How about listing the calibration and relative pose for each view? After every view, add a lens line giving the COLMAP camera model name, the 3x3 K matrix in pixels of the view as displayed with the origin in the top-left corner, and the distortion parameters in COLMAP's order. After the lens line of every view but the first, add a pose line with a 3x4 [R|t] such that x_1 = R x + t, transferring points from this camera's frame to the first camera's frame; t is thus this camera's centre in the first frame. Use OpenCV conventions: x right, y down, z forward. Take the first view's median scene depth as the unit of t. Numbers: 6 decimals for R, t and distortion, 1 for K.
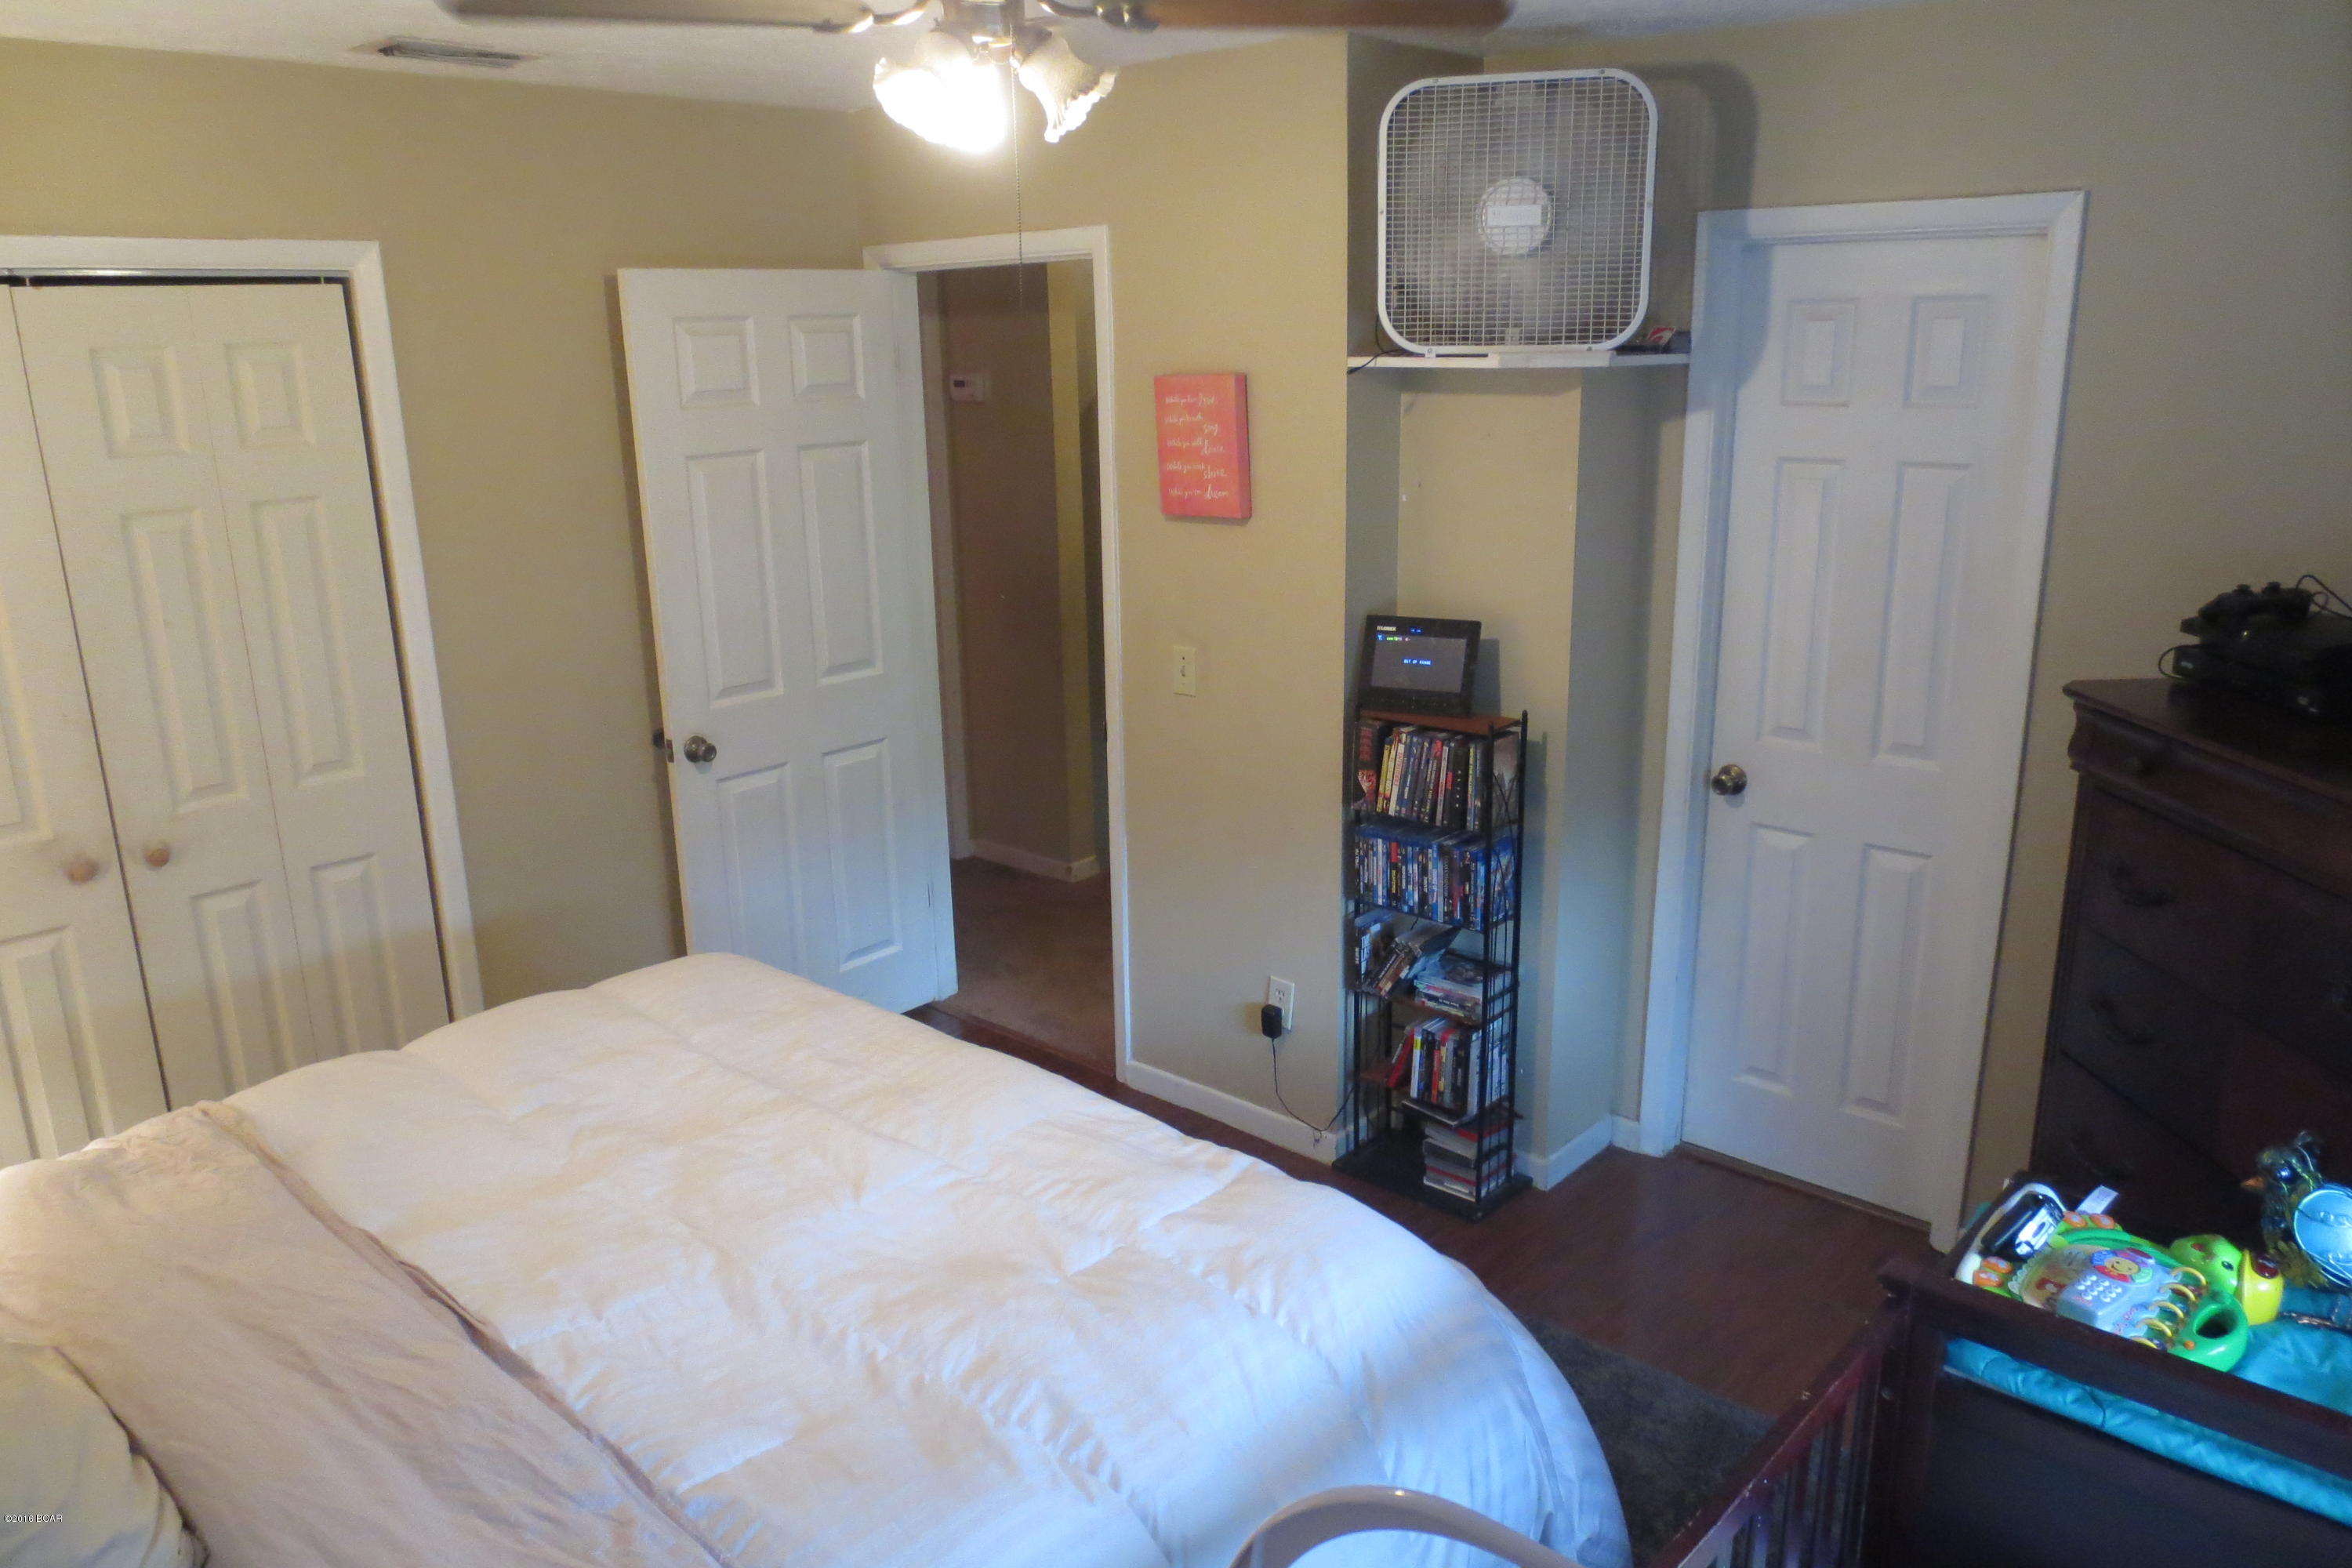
lens RADIAL K [[1686.6, 0, 1161.8], [0, 1686.6, 772.2], [0, 0, 1]] dist [-0.024898, 0.009547]
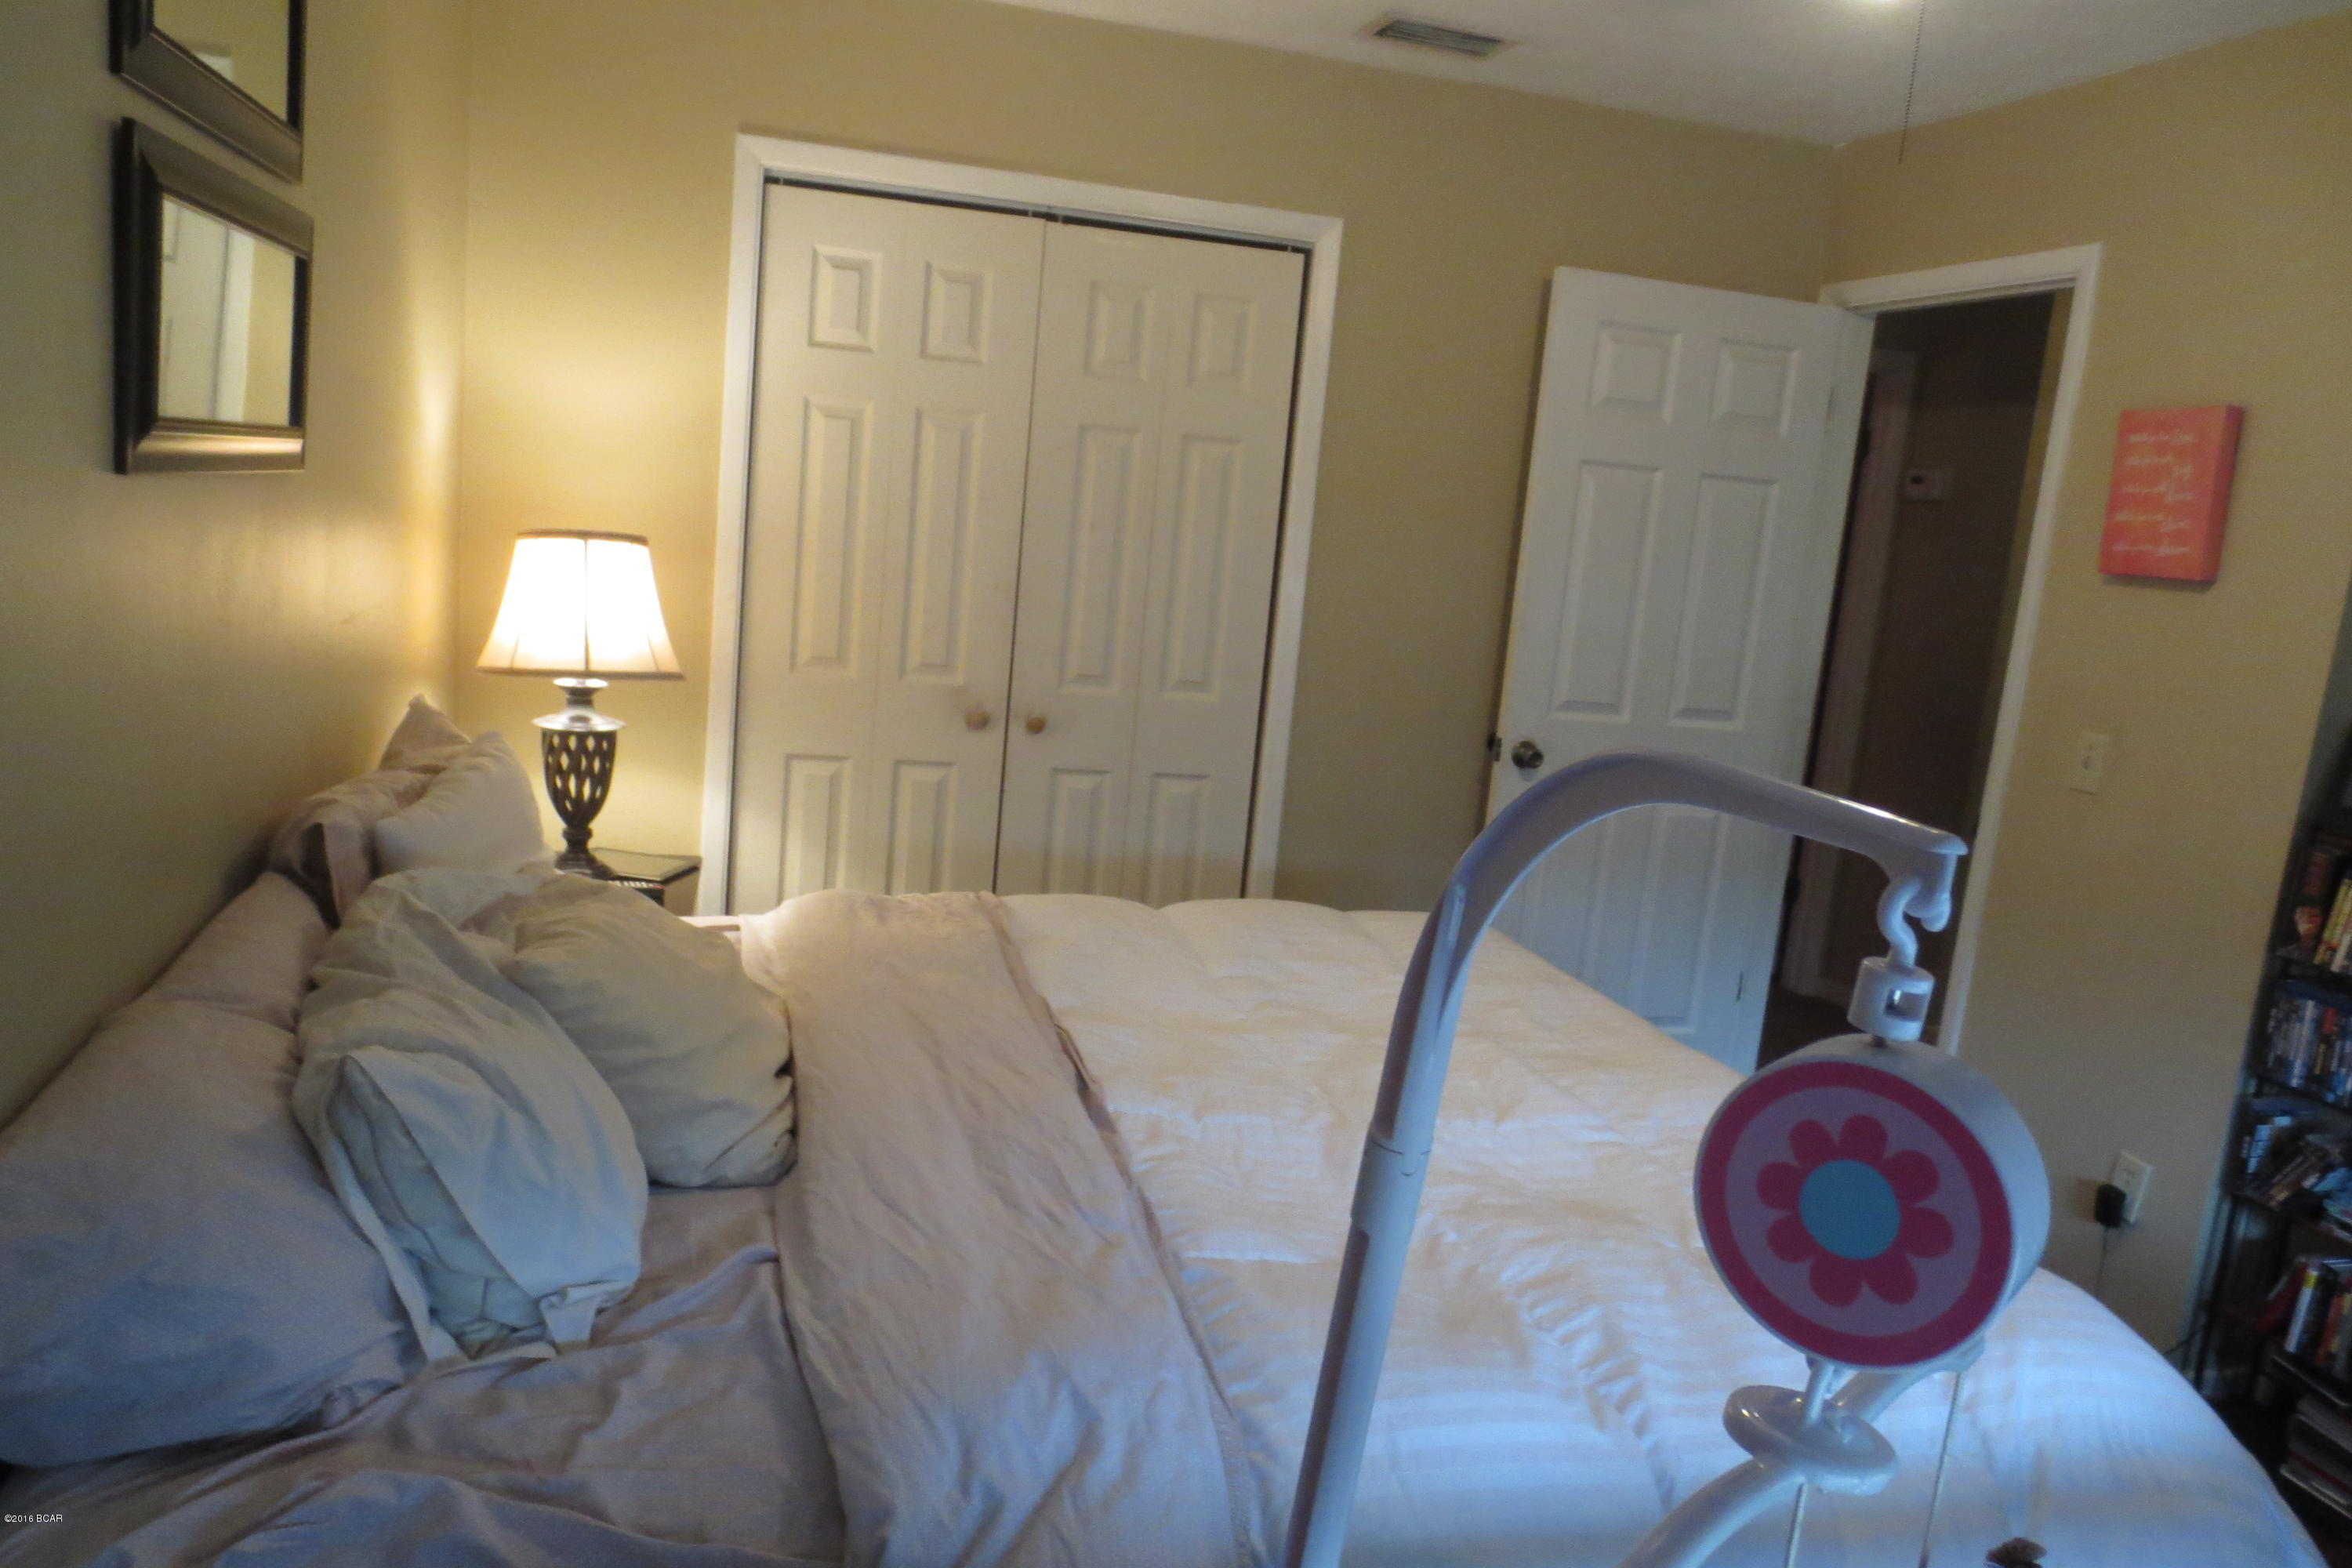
lens RADIAL K [[1680.1, 0, 1171.1], [0, 1680.1, 781.1], [0, 0, 1]] dist [-0.033050, 0.021108]
pose [[0.833232, 0.194145, -0.517718, 0.068509], [-0.250286, 0.967343, -0.040064, 0.103236], [0.493033, 0.162960, 0.854613, 0.073829]]
